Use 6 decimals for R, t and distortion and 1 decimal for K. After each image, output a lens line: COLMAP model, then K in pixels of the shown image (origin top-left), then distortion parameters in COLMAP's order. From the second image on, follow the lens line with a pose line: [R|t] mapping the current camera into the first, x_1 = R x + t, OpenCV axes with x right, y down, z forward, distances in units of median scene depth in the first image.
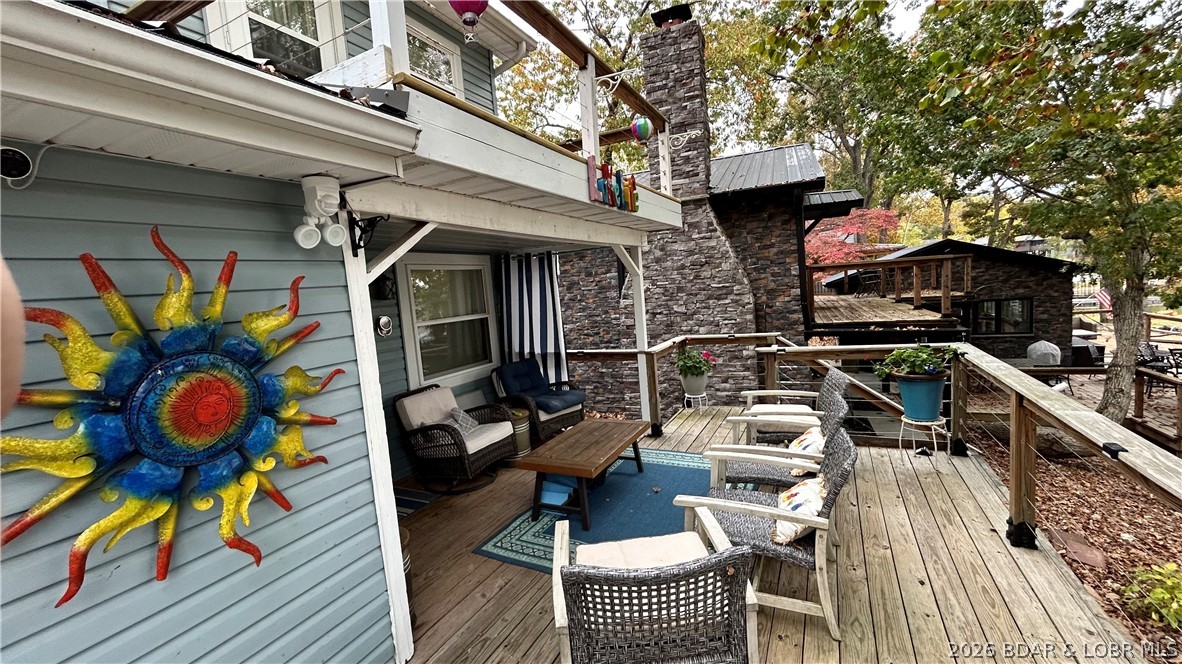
lens RADIAL K [[476.8, 0, 591.0], [0, 476.8, 332.0], [0, 0, 1]] dist [0.000858, -0.000077]
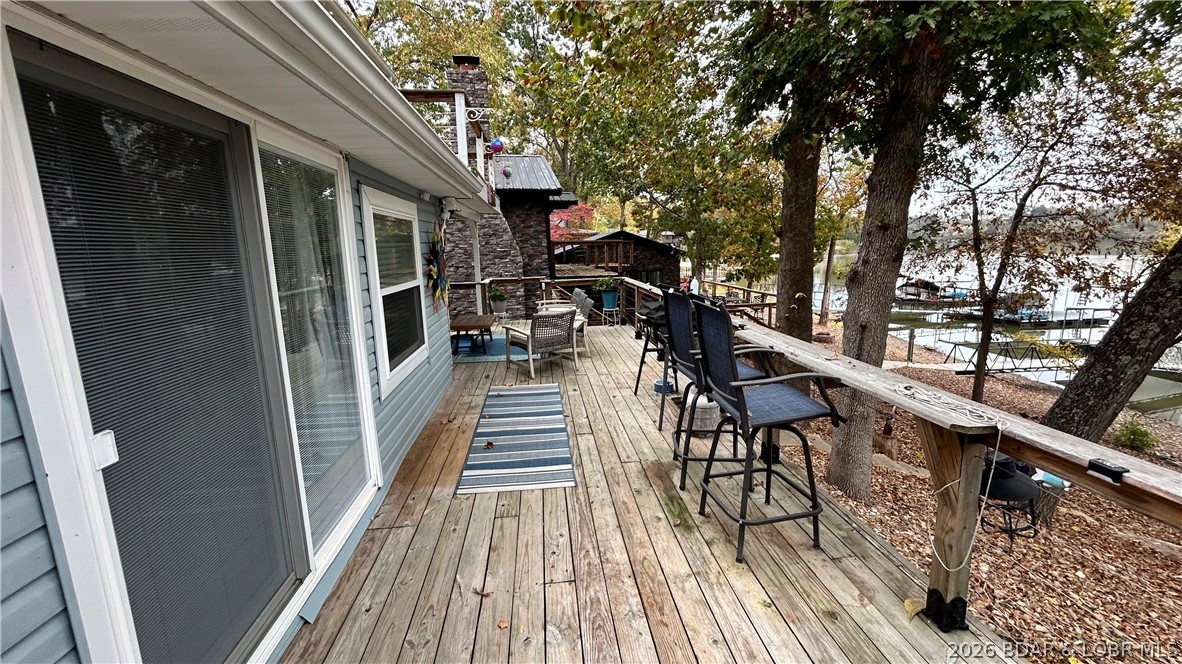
lens RADIAL K [[476.8, 0, 591.0], [0, 476.8, 332.0], [0, 0, 1]] dist [0.000858, -0.000077]
pose [[0.840753, -0.036386, 0.540194, -0.251793], [0.006586, 0.998353, 0.056996, 0.062222], [-0.541378, -0.044362, 0.839608, -0.353443]]
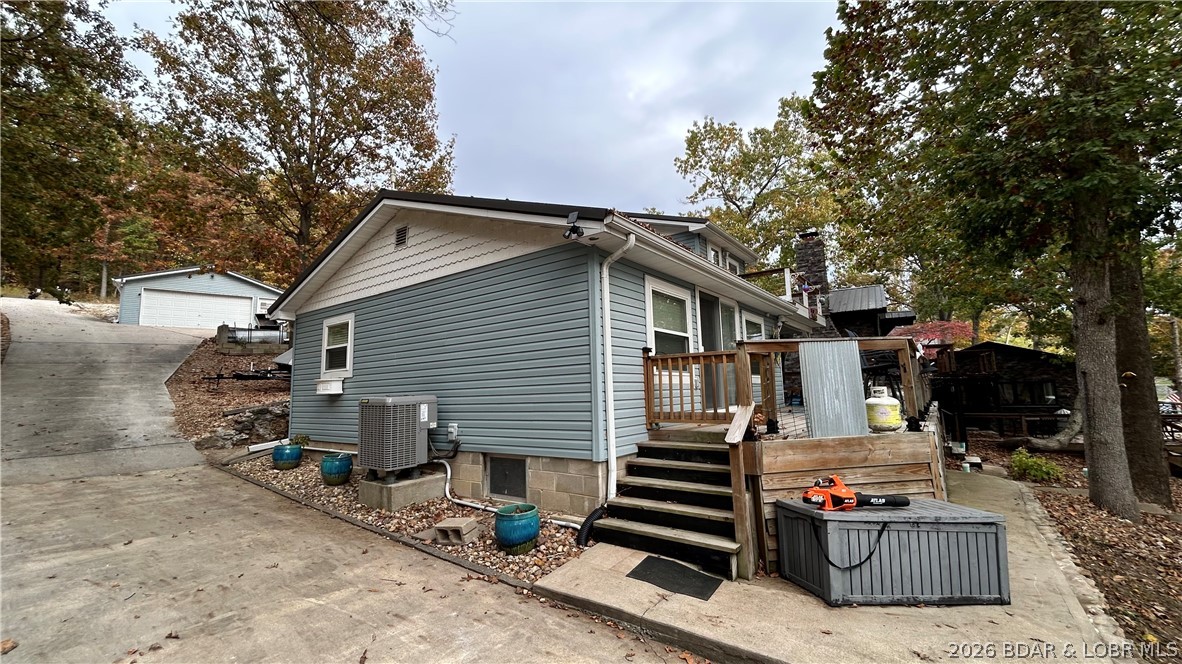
lens RADIAL K [[476.8, 0, 591.0], [0, 476.8, 332.0], [0, 0, 1]] dist [0.000858, -0.000077]
pose [[0.984414, 0.027732, -0.173666, -0.332865], [-0.063771, 0.976570, -0.205535, 0.233406], [0.163897, 0.213406, 0.963118, -0.939522]]
